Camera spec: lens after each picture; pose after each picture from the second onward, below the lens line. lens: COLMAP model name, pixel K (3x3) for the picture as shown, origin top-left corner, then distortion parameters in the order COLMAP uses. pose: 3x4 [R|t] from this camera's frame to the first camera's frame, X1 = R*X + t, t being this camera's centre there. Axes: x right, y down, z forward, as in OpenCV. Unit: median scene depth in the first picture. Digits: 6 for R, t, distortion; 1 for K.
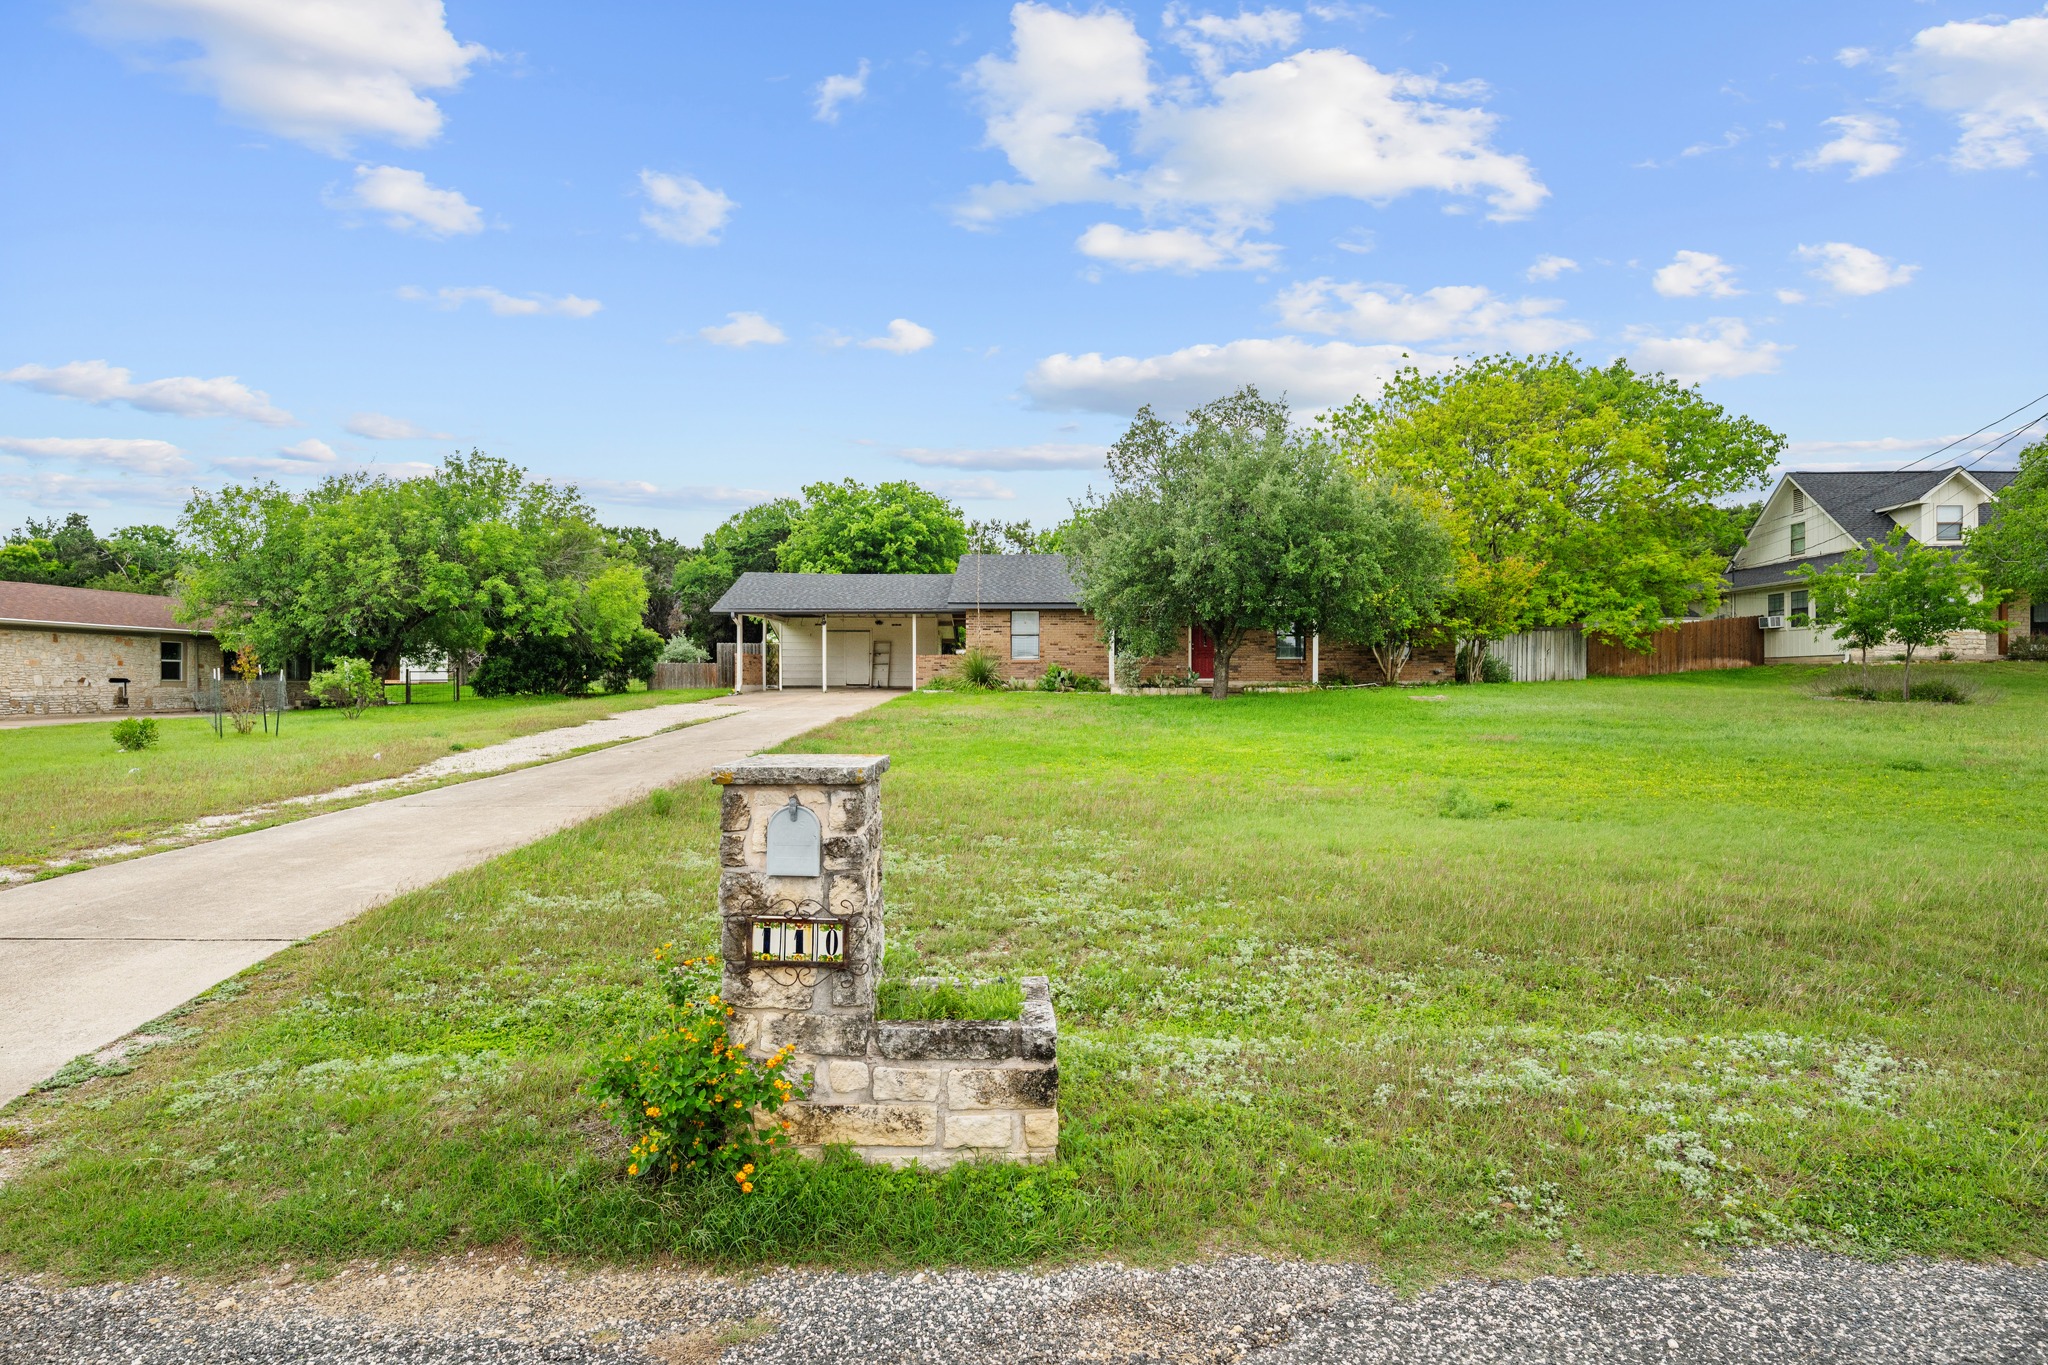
lens RADIAL K [[808.8, 0, 1020.5], [0, 808.8, 681.1], [0, 0, 1]] dist [-0.000865, 0.000082]
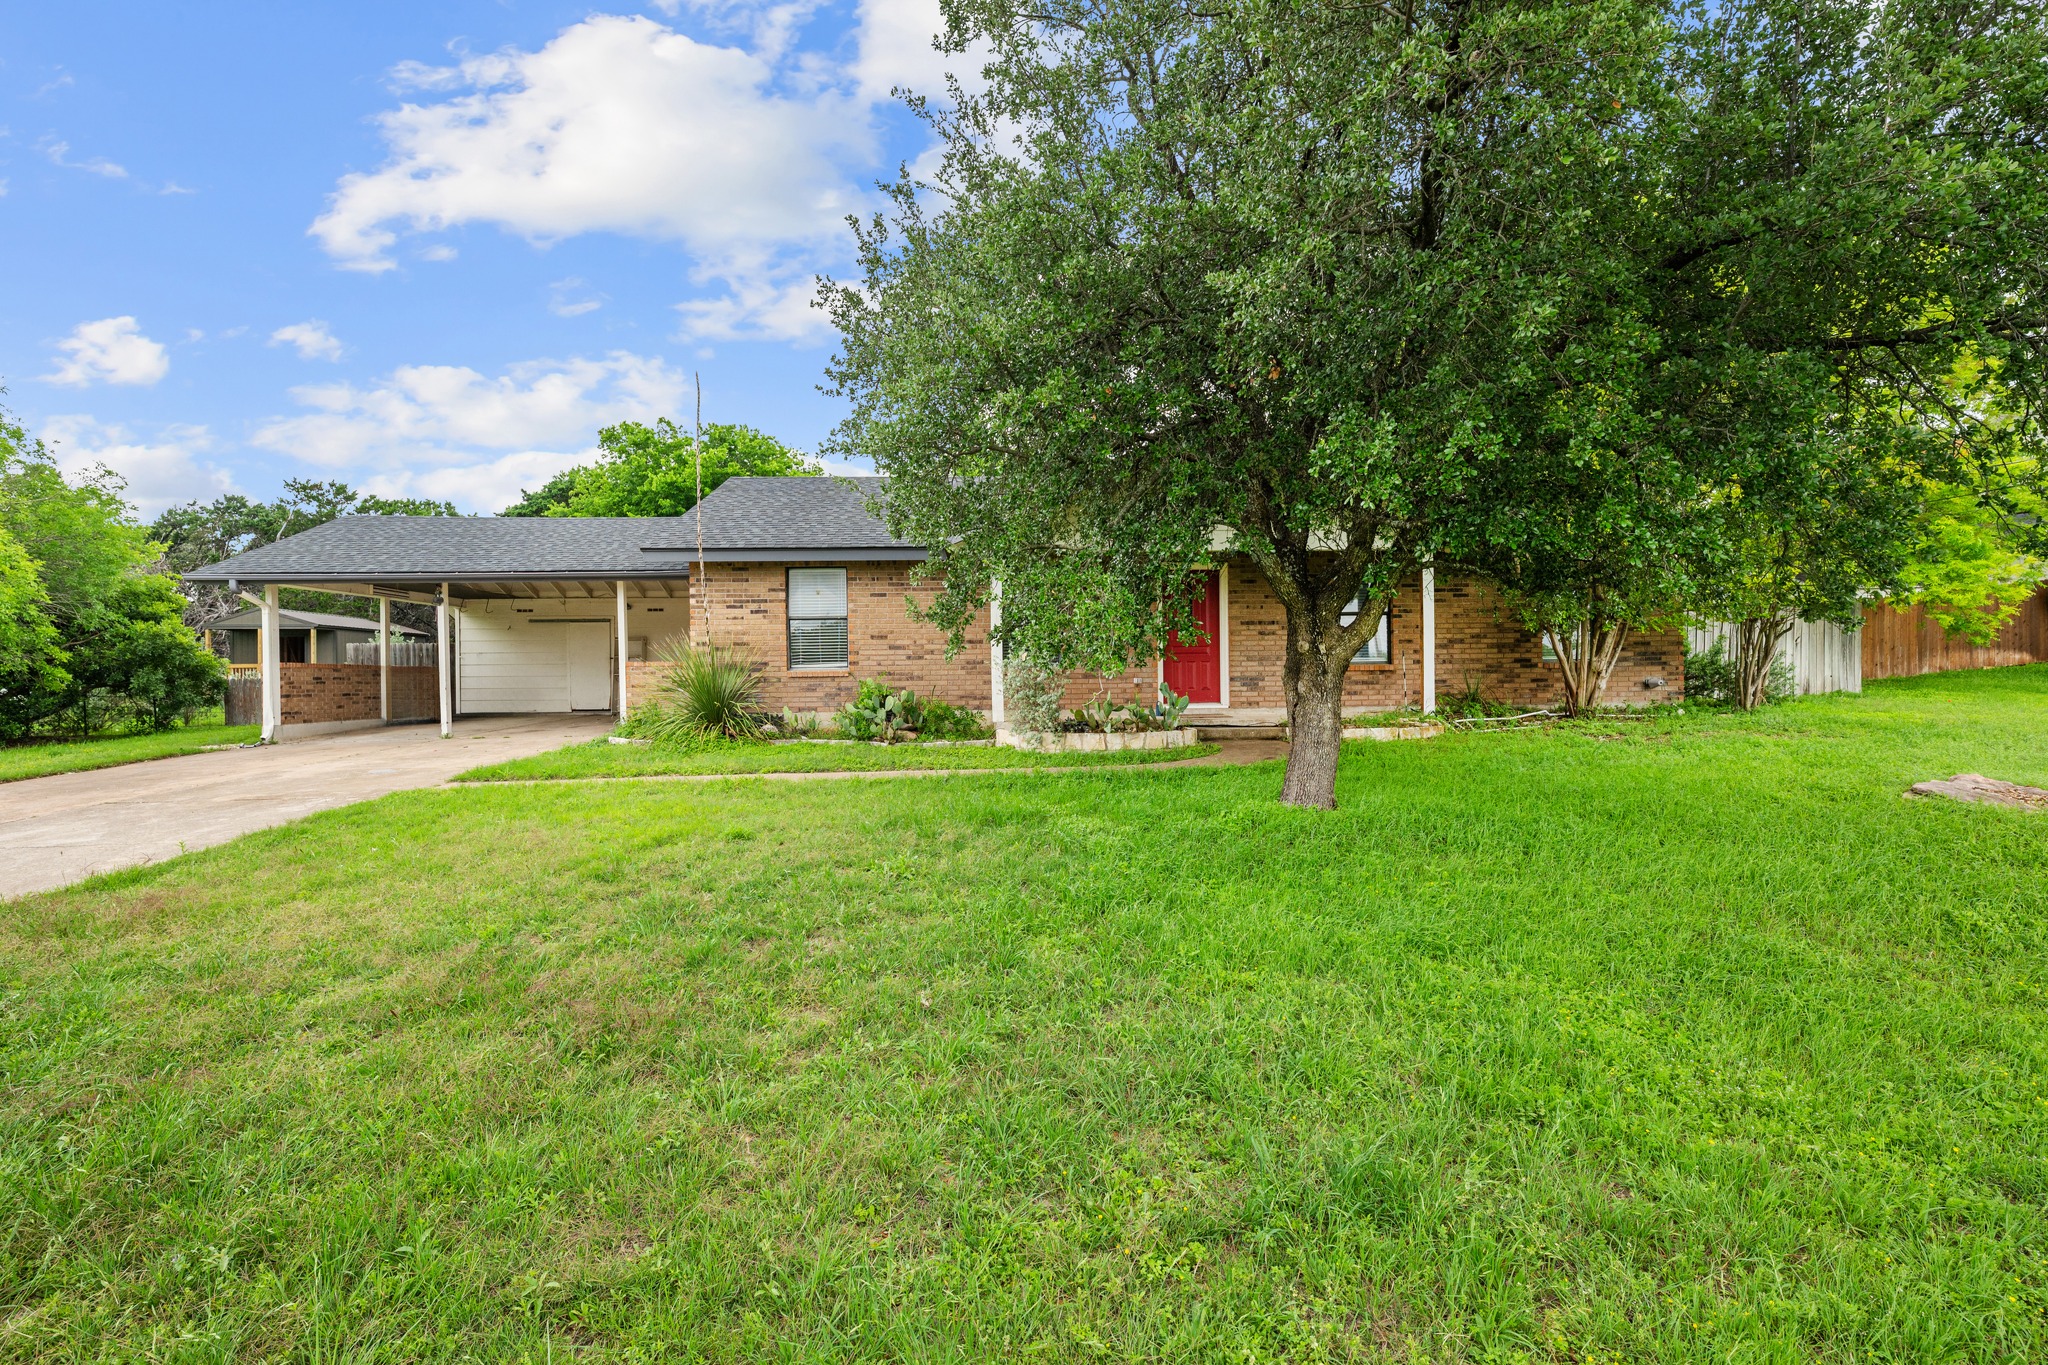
lens RADIAL K [[808.8, 0, 1020.5], [0, 808.8, 681.1], [0, 0, 1]] dist [-0.000865, 0.000082]
pose [[0.994654, -0.015339, 0.102119, 0.078651], [0.014914, 0.999877, 0.004920, -0.021455], [-0.102182, -0.003371, 0.994760, 0.539115]]
